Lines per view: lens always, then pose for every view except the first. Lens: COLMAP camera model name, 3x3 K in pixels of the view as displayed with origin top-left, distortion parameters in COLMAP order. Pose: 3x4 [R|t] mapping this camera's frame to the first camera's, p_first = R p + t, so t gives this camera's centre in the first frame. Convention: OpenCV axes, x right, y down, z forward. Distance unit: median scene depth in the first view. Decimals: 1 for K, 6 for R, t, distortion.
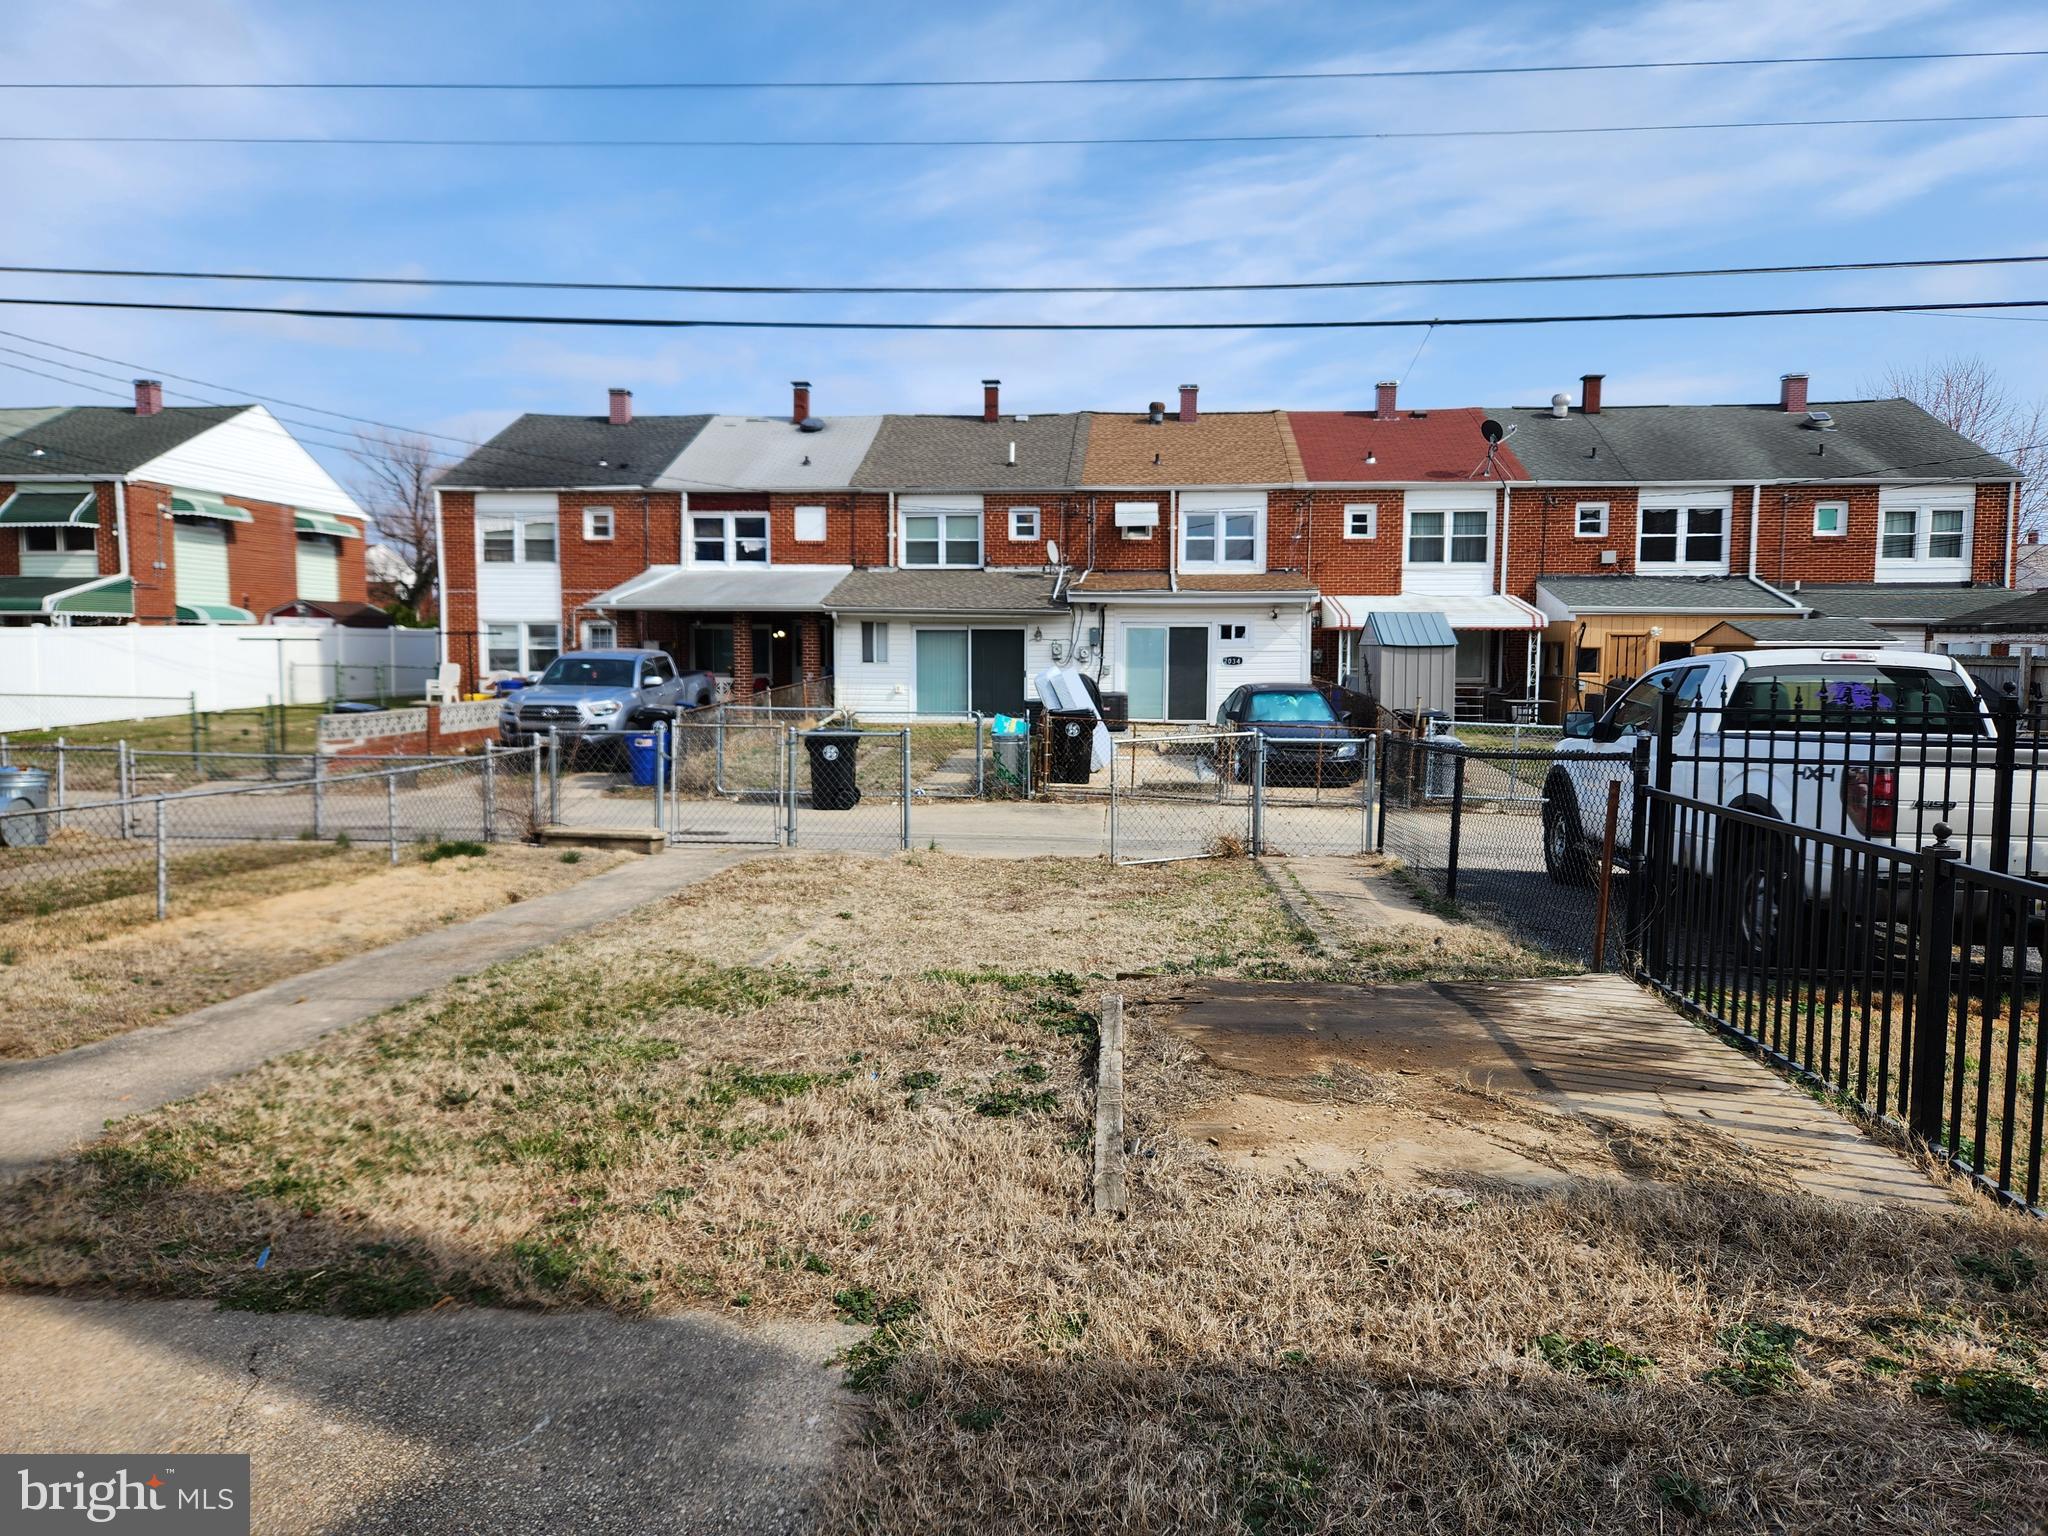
lens RADIAL K [[1364.6, 0, 1014.5], [0, 1364.6, 764.1], [0, 0, 1]] dist [0.051368, -0.041767]
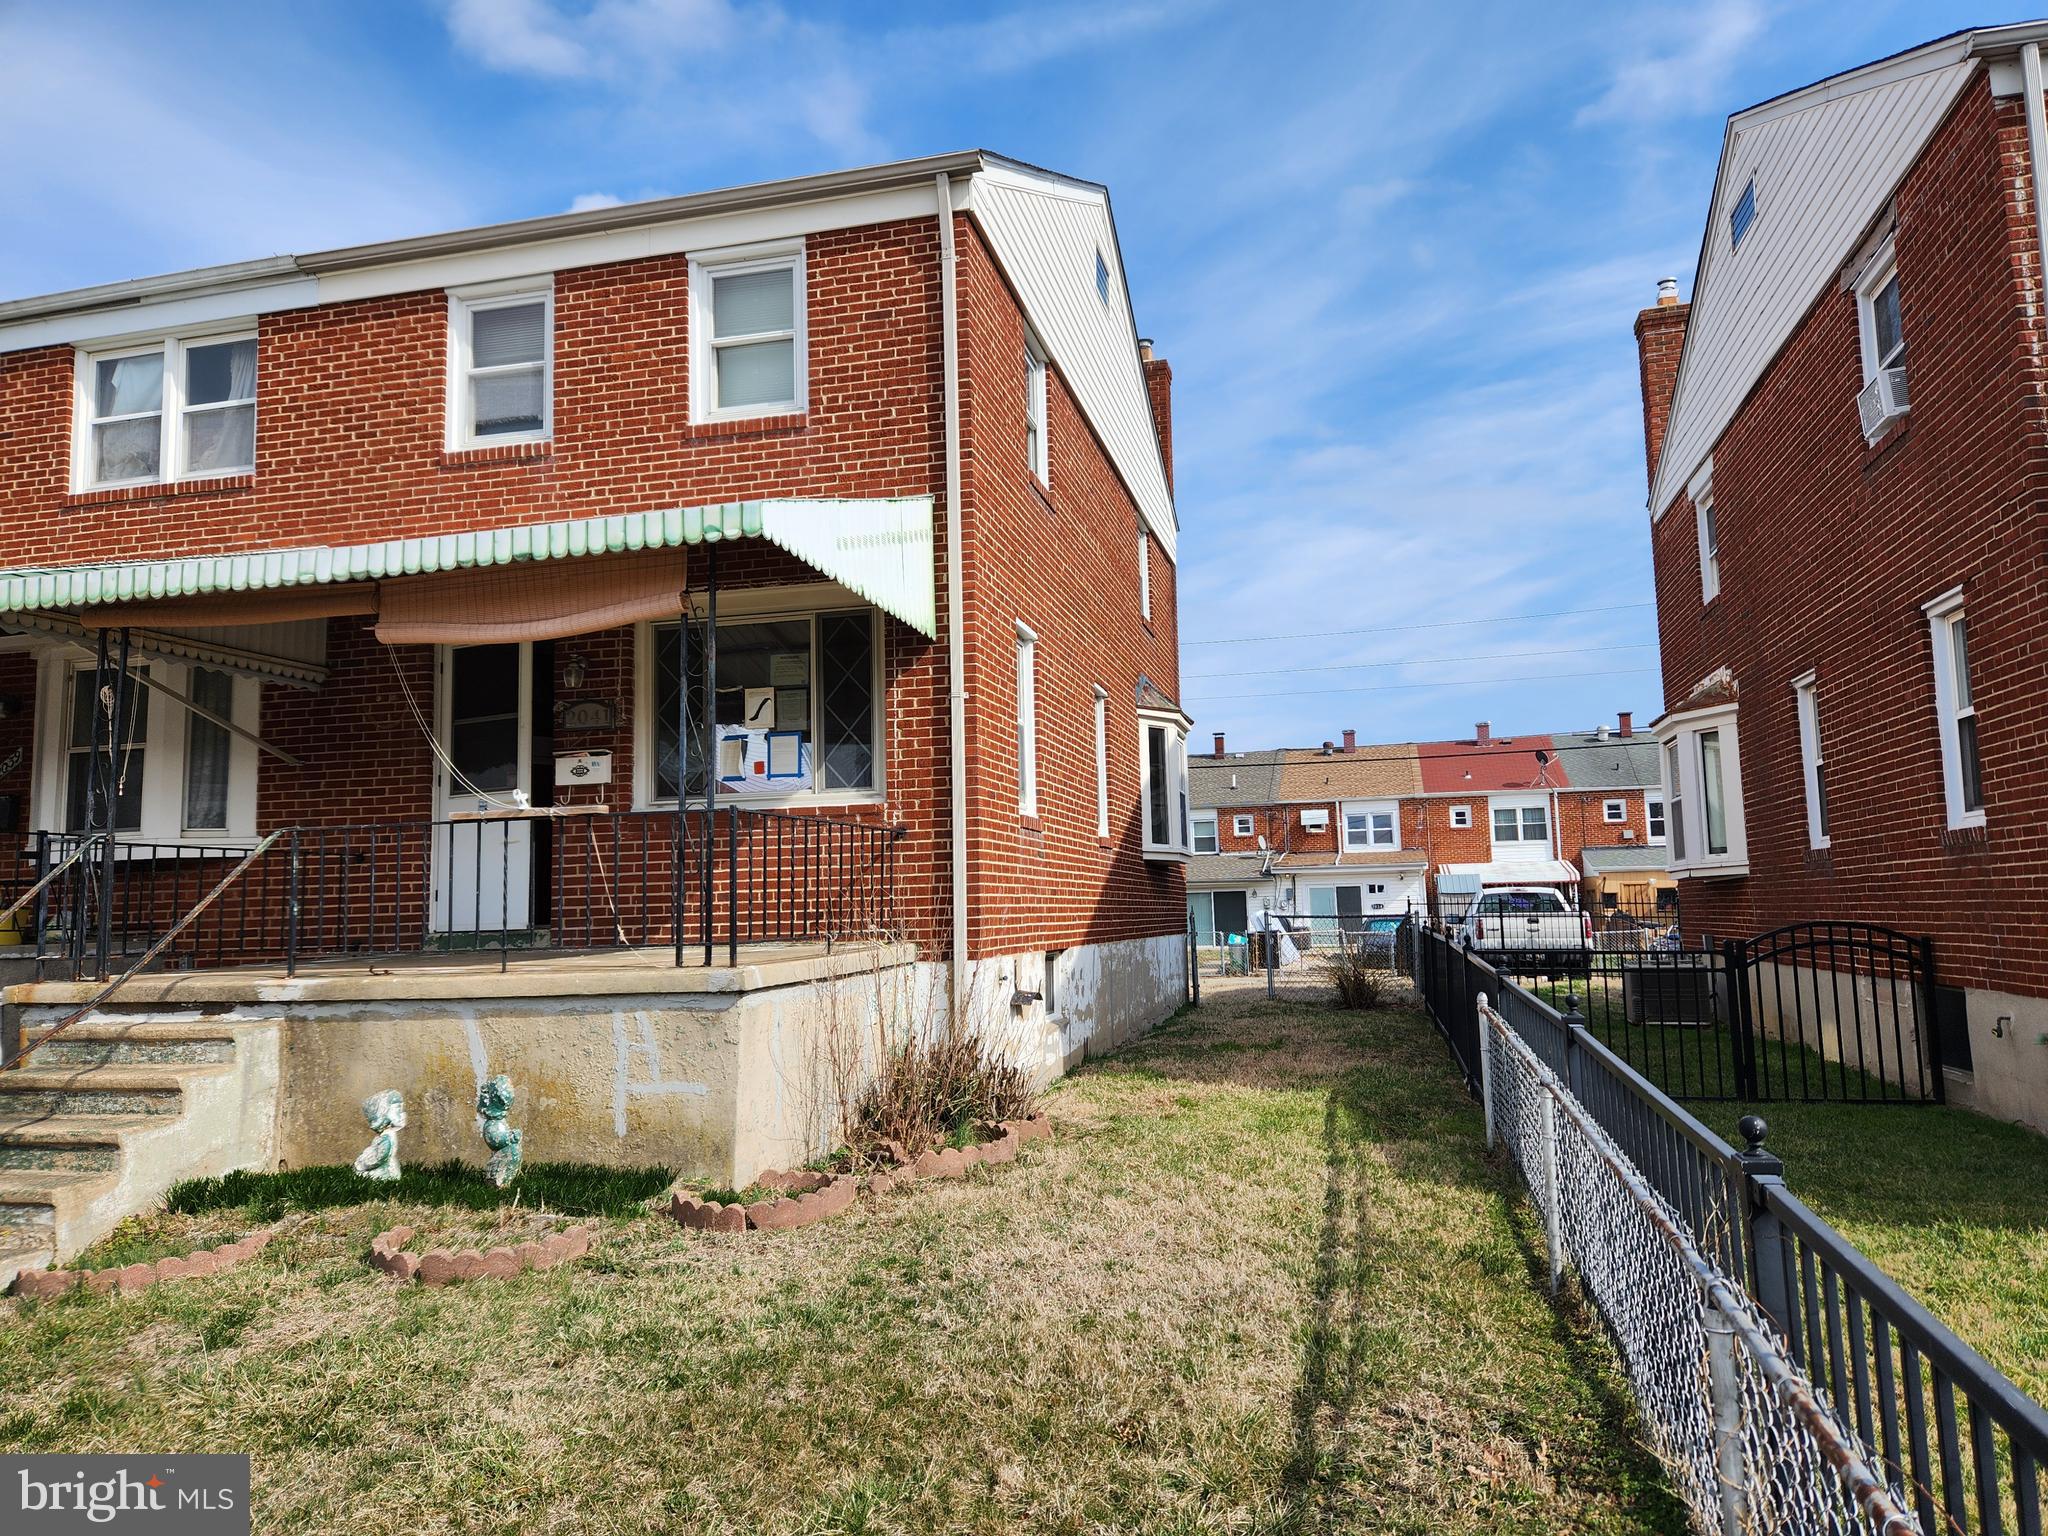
lens RADIAL K [[1364.6, 0, 1037.0], [0, 1364.6, 767.1], [0, 0, 1]] dist [0.051368, -0.041767]
pose [[0.987949, -0.044100, -0.148367, 0.008666], [0.014744, 0.981007, -0.193411, 0.064113], [0.154078, 0.188892, 0.969835, -0.608102]]
